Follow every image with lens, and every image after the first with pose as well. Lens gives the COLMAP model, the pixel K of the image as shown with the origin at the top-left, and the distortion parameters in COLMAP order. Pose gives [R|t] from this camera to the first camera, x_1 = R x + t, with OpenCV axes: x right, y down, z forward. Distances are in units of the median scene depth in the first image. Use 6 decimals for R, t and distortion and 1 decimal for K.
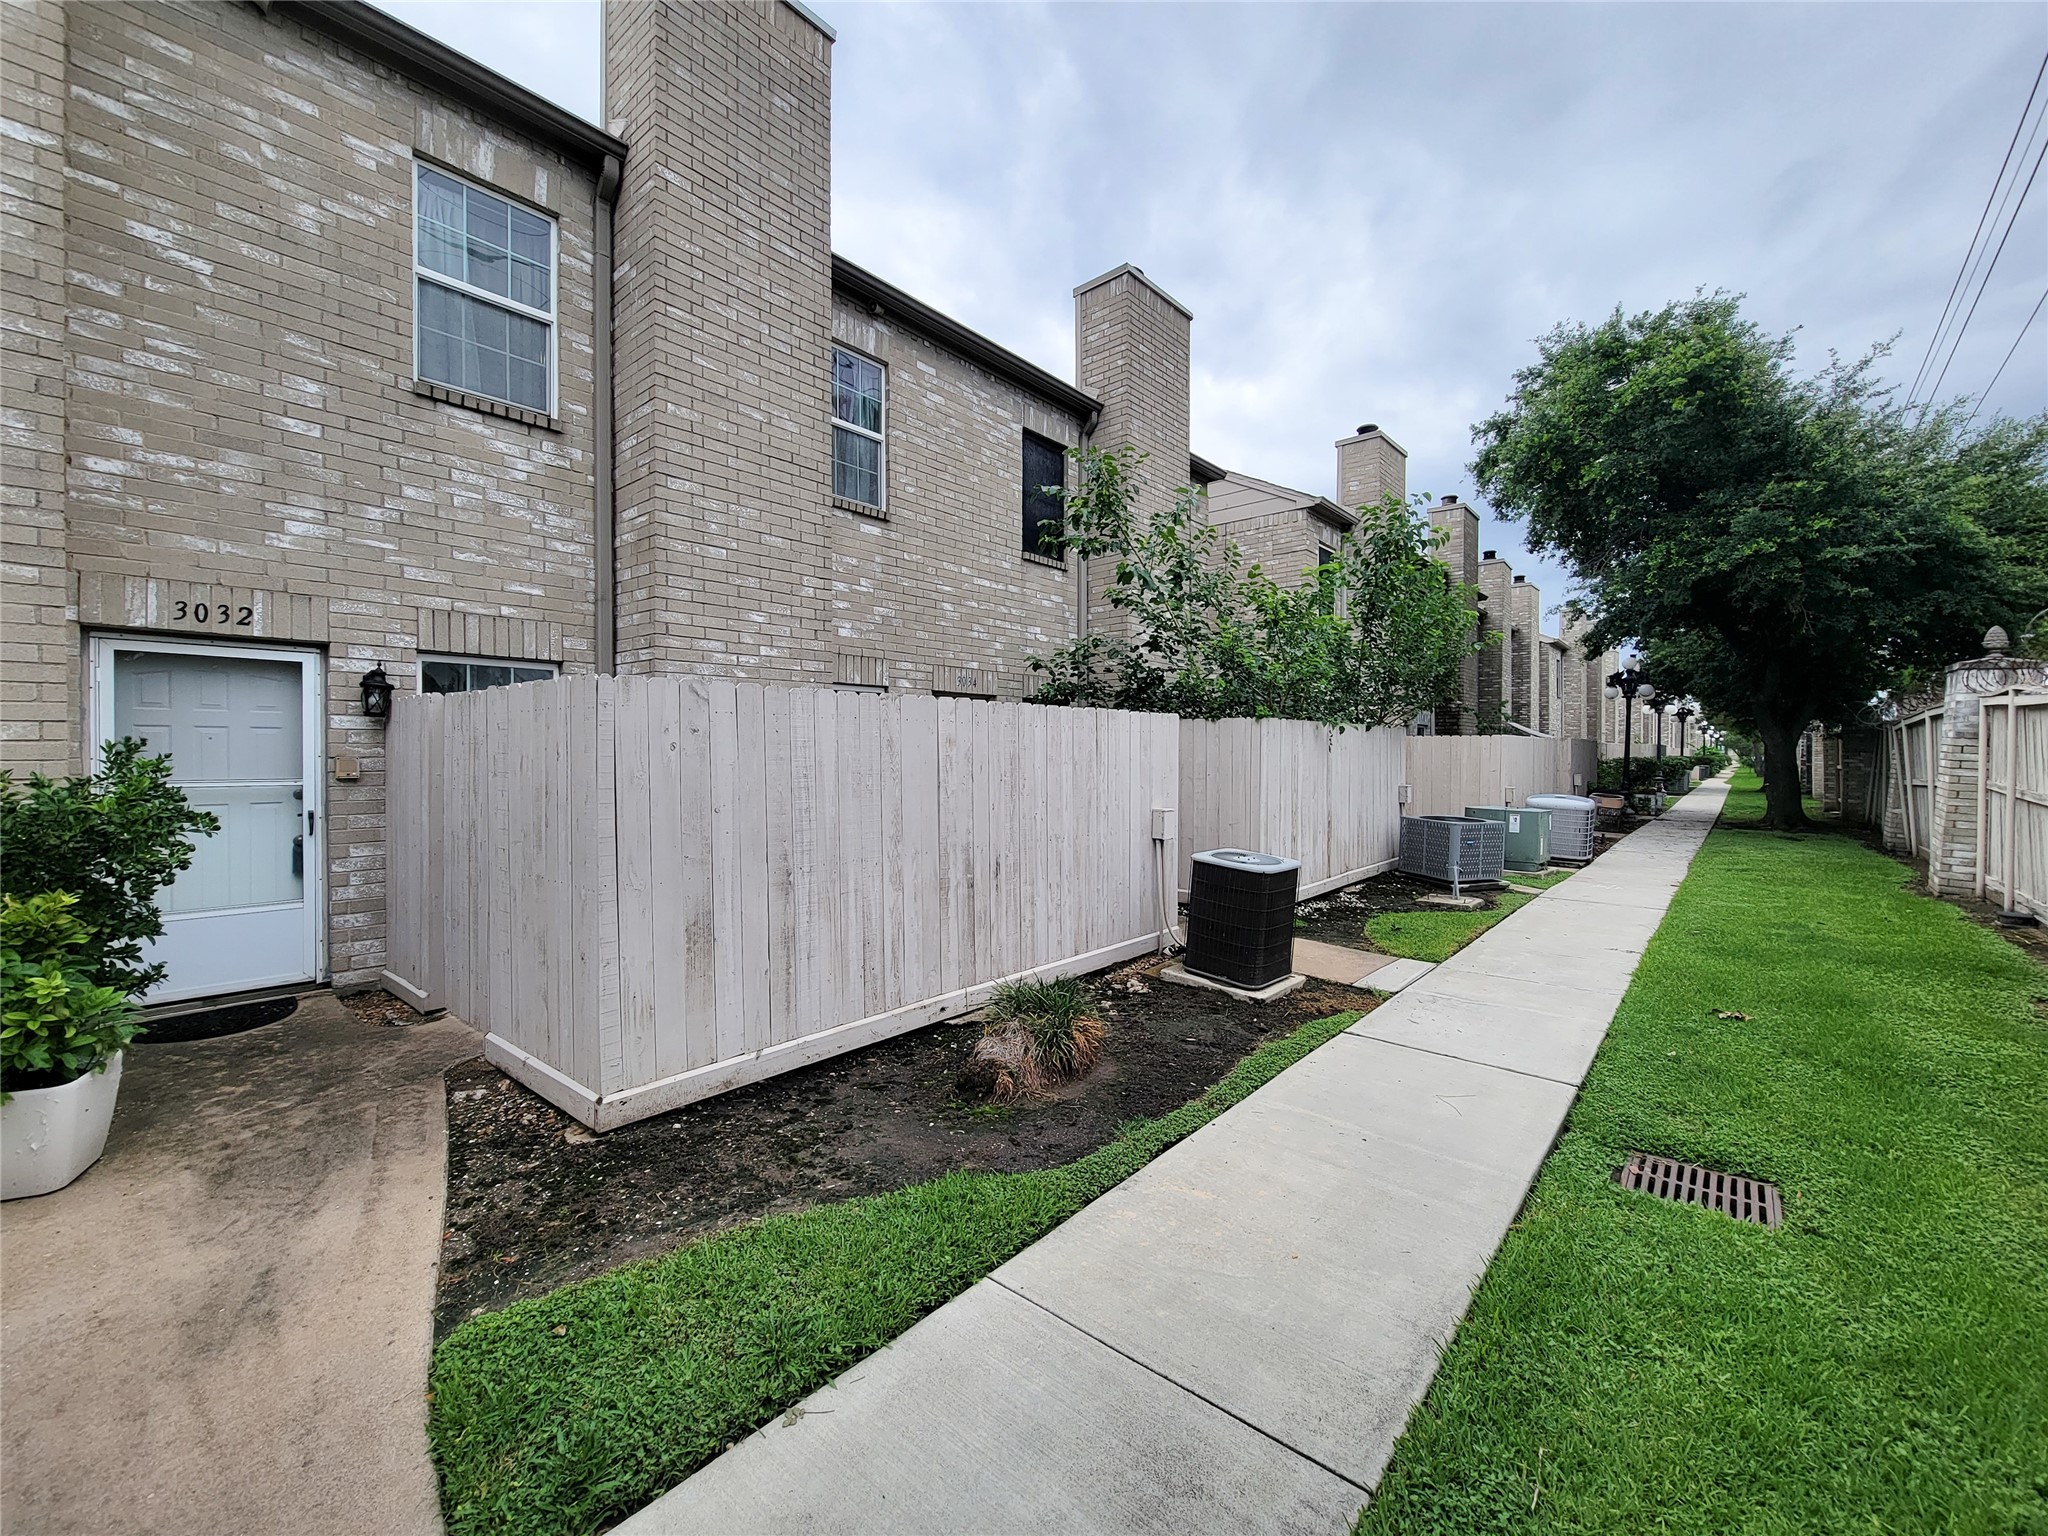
lens RADIAL K [[817.2, 0, 1024.0], [0, 817.2, 768.0], [0, 0, 1]] dist [0.003501, -0.004772]
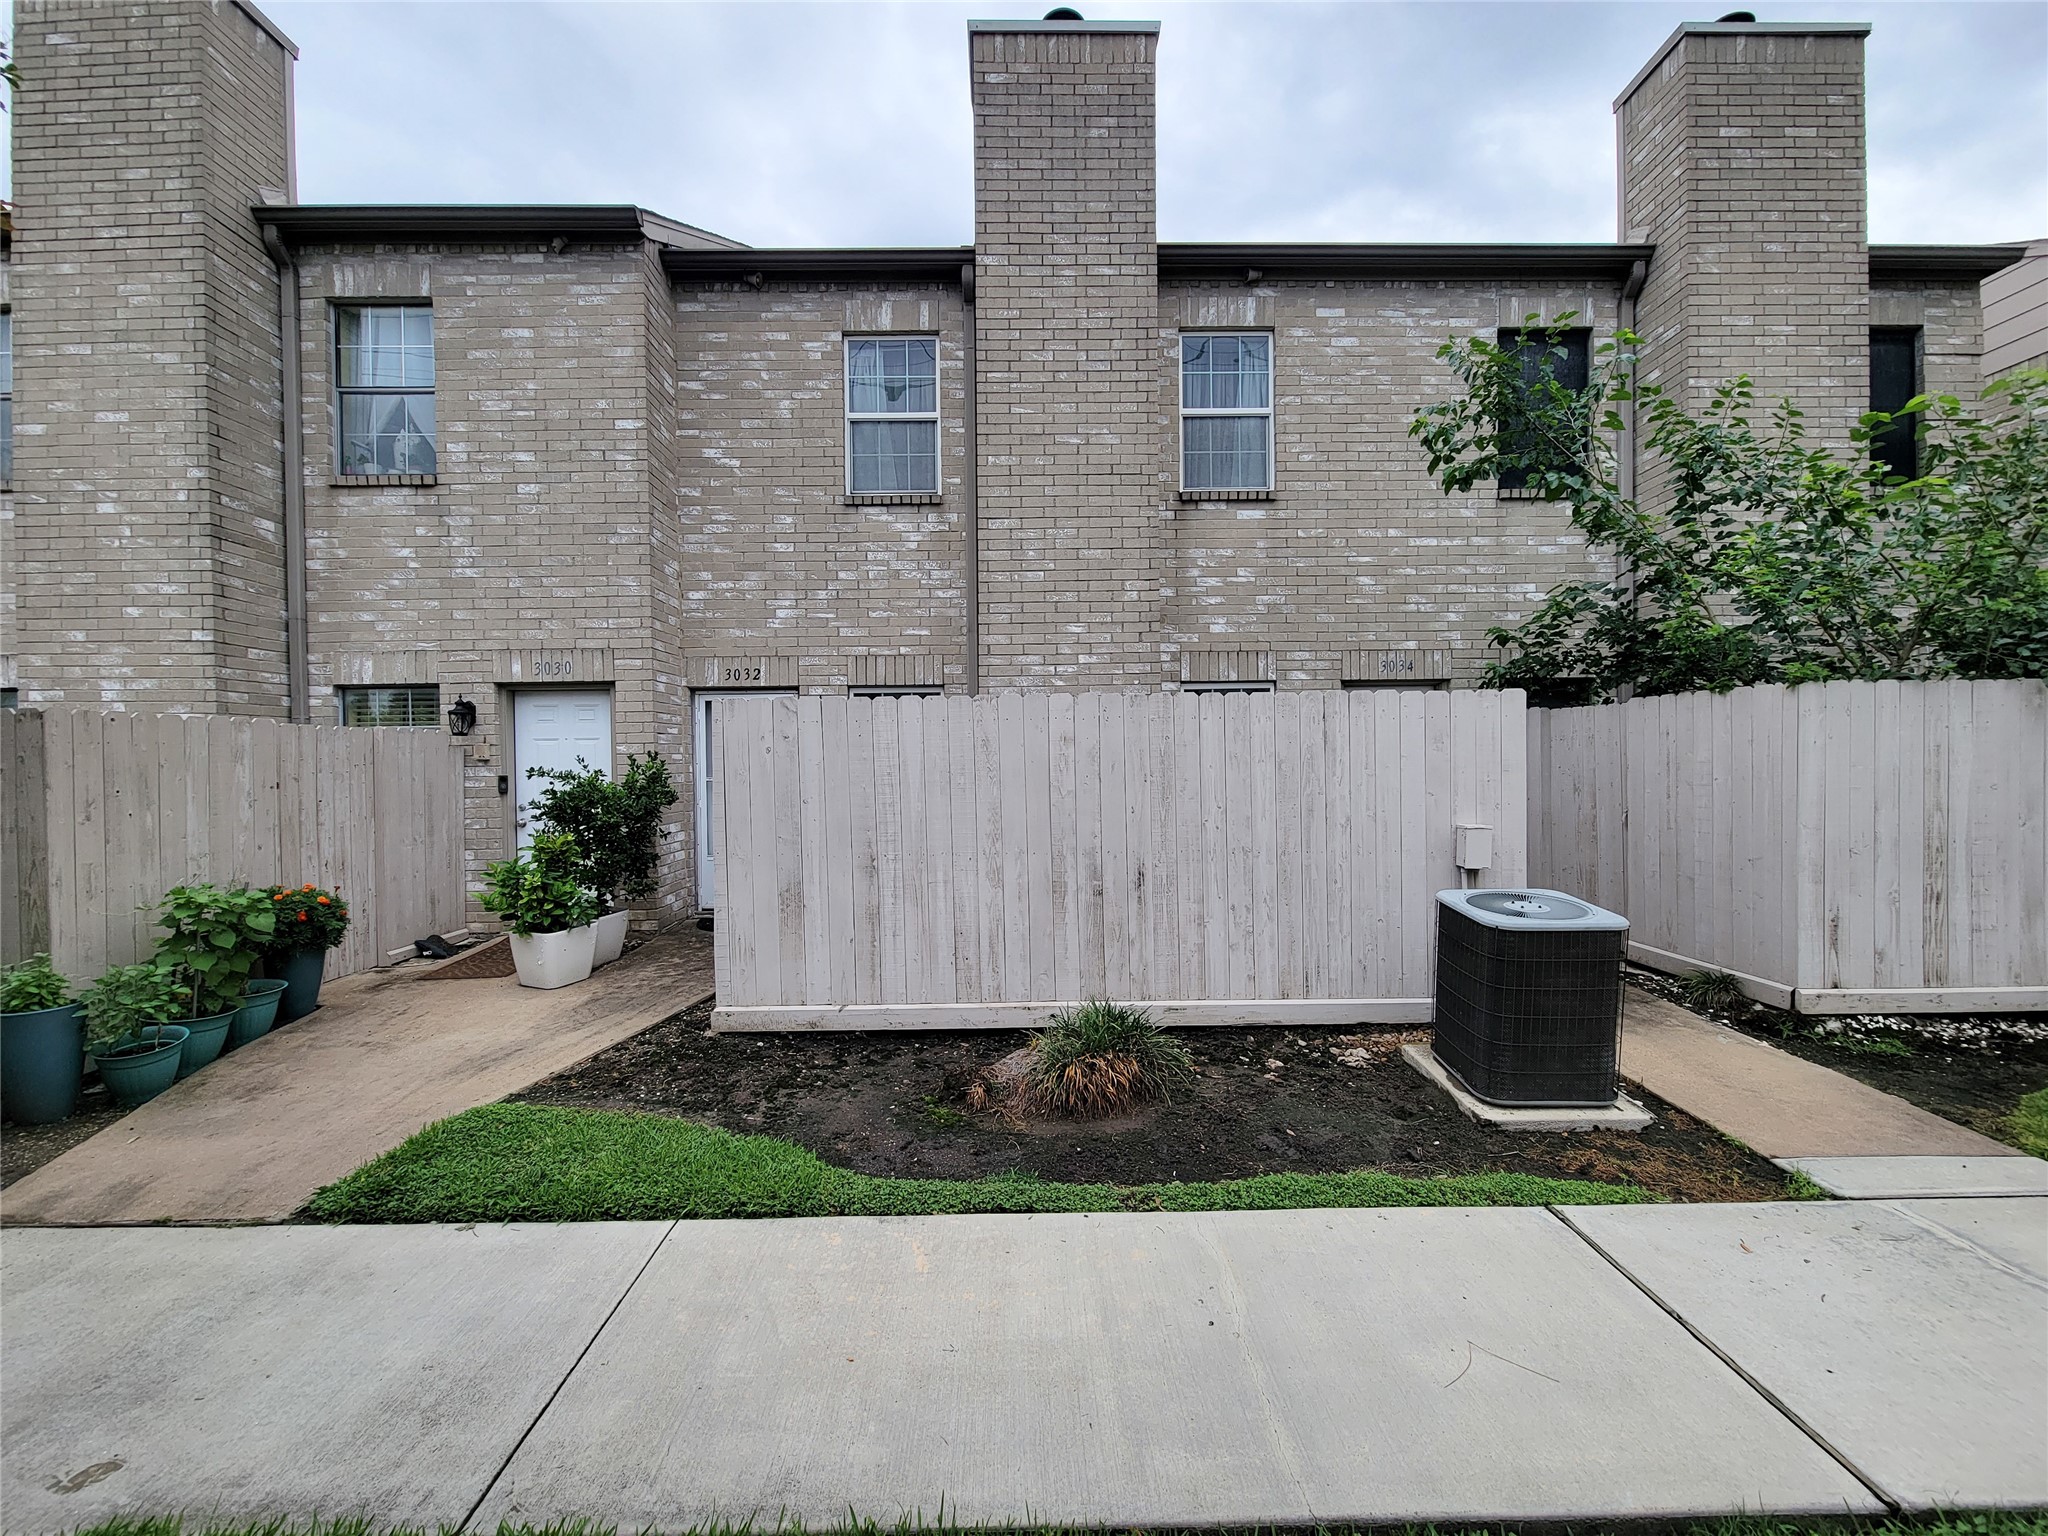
lens RADIAL K [[811.0, 0, 1026.3], [0, 811.0, 777.7], [0, 0, 1]] dist [0.001656, -0.003060]
pose [[0.670670, 0.005371, -0.741736, 0.515821], [-0.000155, 0.999975, 0.007101, 0.004976], [0.741755, -0.004648, 0.670654, 0.290471]]
